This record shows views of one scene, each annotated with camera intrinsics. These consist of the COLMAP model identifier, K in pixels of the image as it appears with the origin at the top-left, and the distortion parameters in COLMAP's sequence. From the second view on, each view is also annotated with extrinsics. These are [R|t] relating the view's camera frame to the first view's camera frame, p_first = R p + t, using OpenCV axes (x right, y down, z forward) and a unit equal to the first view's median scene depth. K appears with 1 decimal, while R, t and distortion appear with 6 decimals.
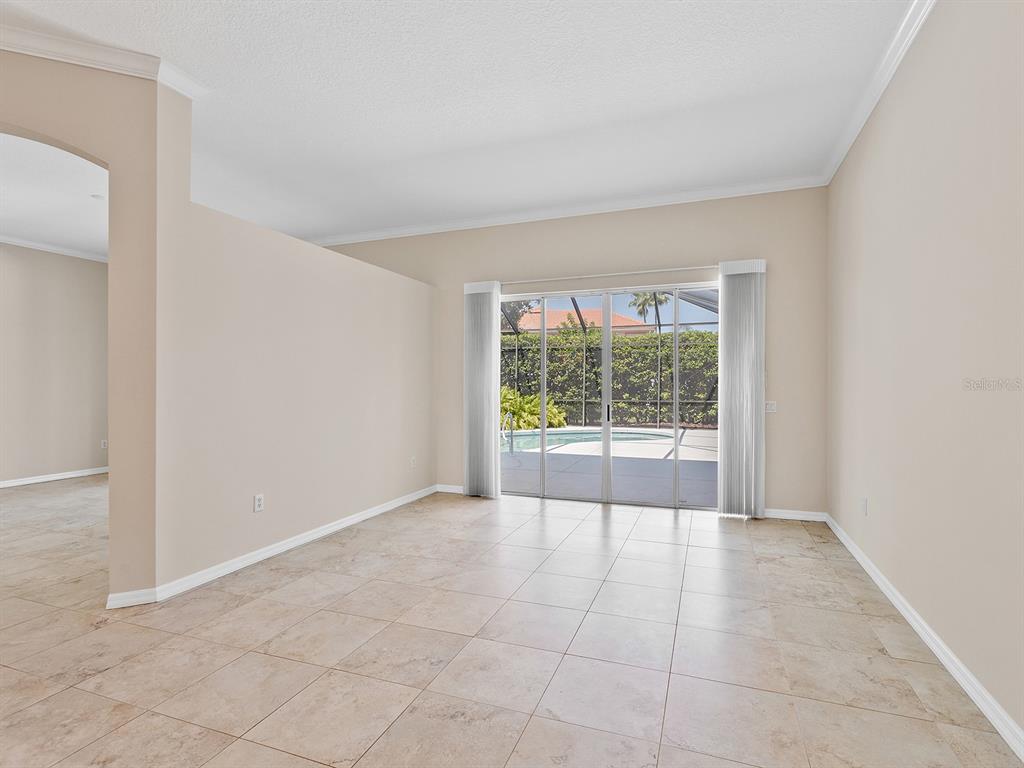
lens RADIAL K [[512.8, 0, 509.8], [0, 512.8, 381.1], [0, 0, 1]] dist [-0.000428, 0.000509]
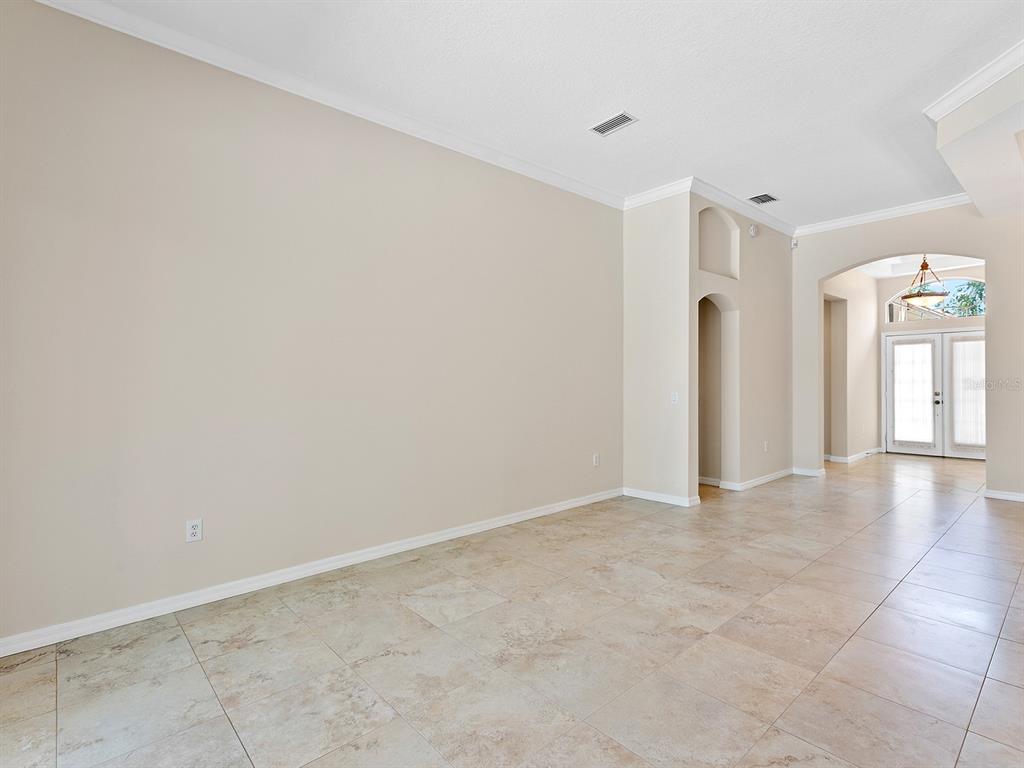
lens RADIAL K [[512.8, 0, 508.5], [0, 512.8, 387.9], [0, 0, 1]] dist [-0.000428, 0.000509]
pose [[-0.888518, 0.003148, 0.458830, -0.156161], [0.009302, 0.999895, 0.011153, 0.013373], [-0.458747, 0.014177, -0.888454, 1.794401]]
